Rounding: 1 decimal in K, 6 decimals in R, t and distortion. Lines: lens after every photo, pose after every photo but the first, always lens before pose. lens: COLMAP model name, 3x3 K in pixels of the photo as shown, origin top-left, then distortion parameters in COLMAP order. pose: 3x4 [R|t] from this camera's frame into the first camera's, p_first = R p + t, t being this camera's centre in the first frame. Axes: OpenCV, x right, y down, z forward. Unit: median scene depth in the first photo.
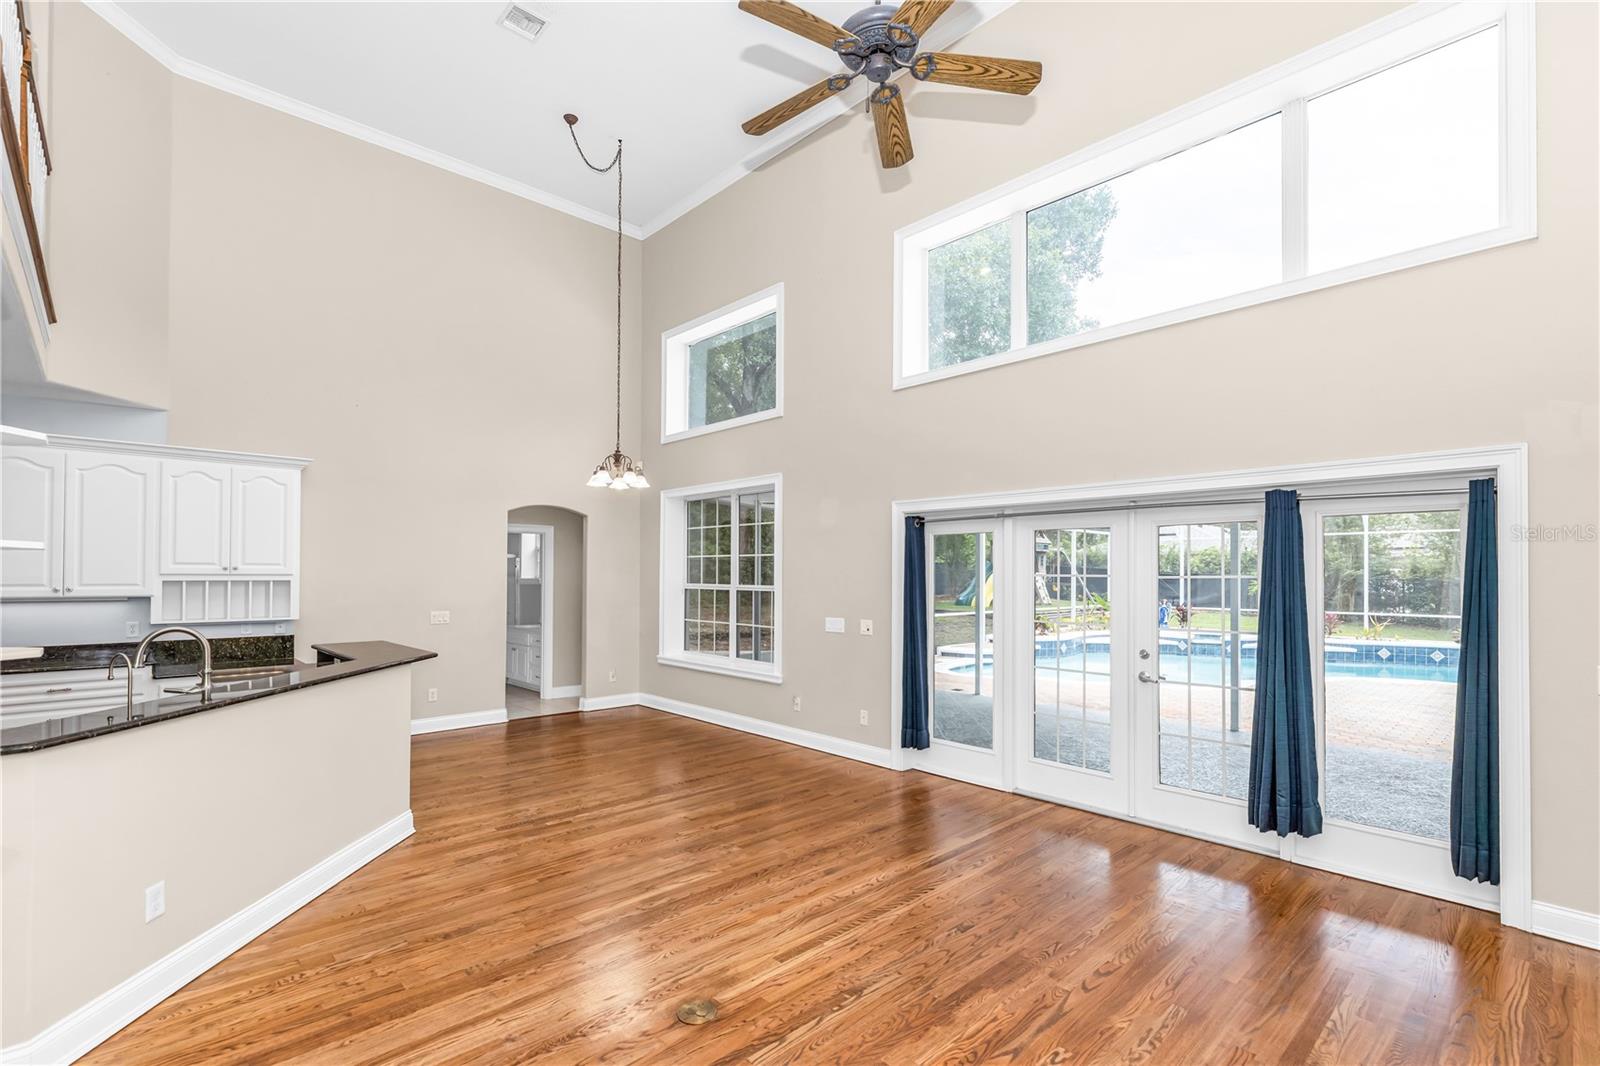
lens RADIAL K [[722.1, 0, 782.6], [0, 722.1, 567.0], [0, 0, 1]] dist [-0.000483, 0.001152]
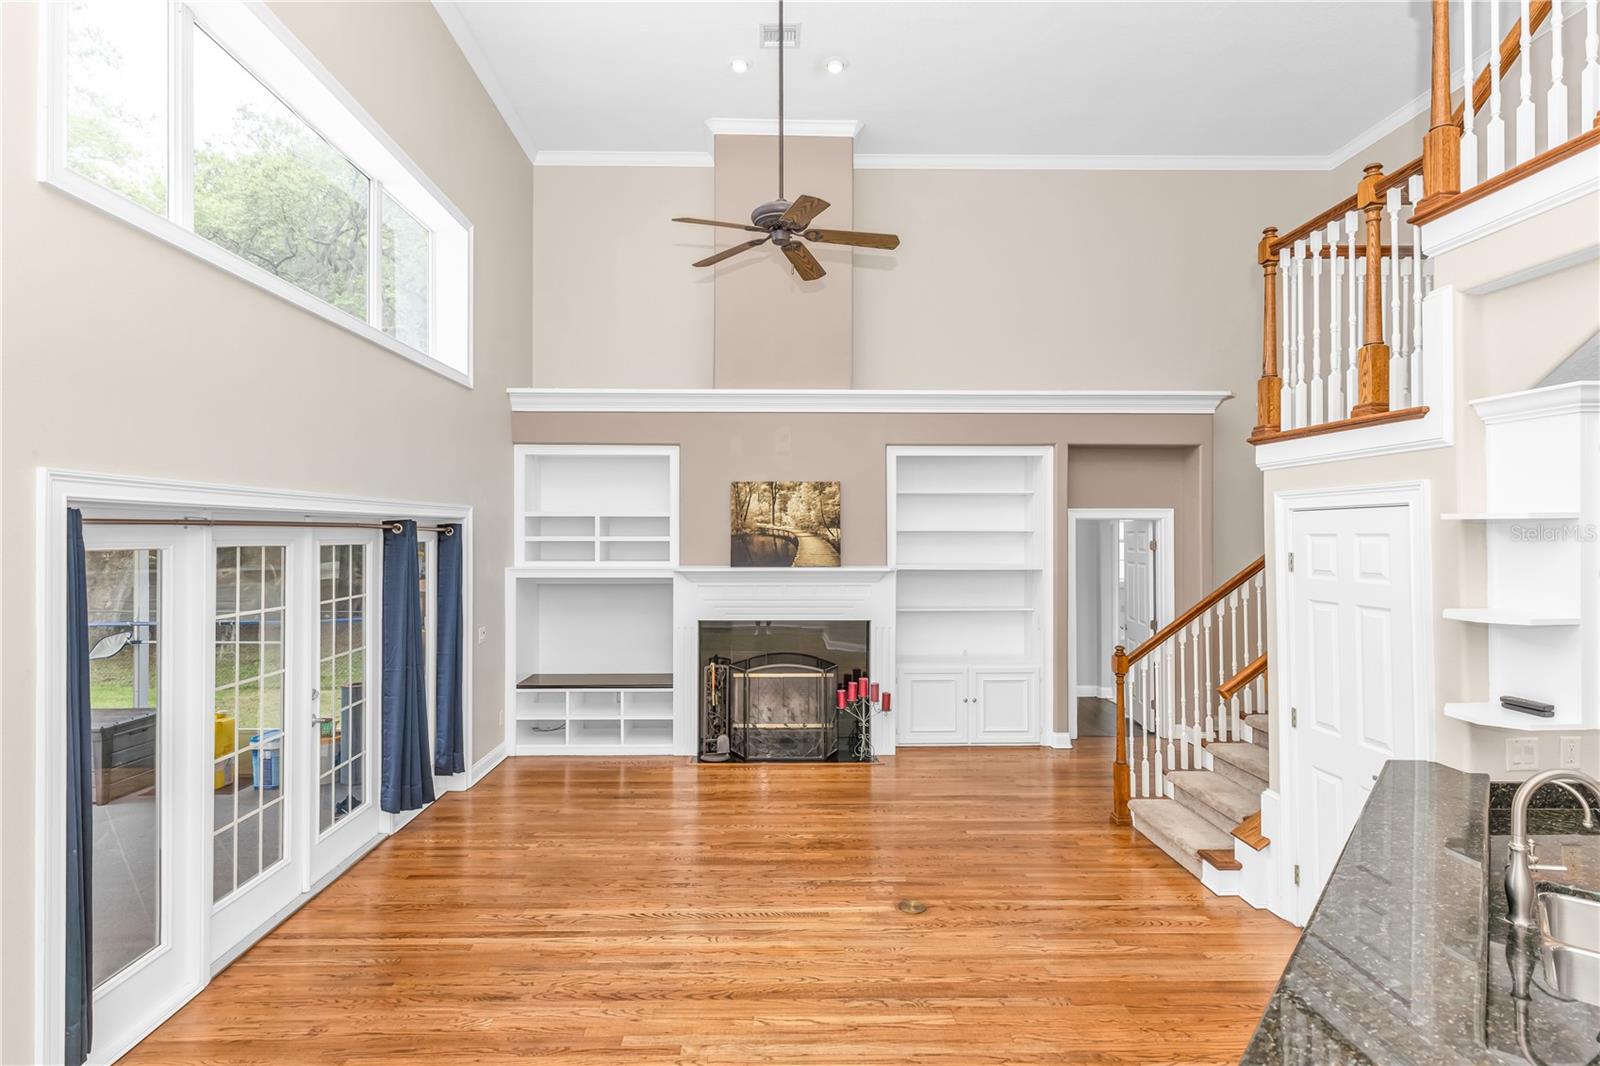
lens RADIAL K [[789.6, 0, 795.1], [0, 789.6, 531.6], [0, 0, 1]] dist [-0.003723, -0.000359]
pose [[-0.763692, -0.002328, 0.645577, -0.442191], [-0.009986, 0.999916, -0.008207, -0.058197], [-0.645504, -0.012714, -0.763651, 1.091369]]
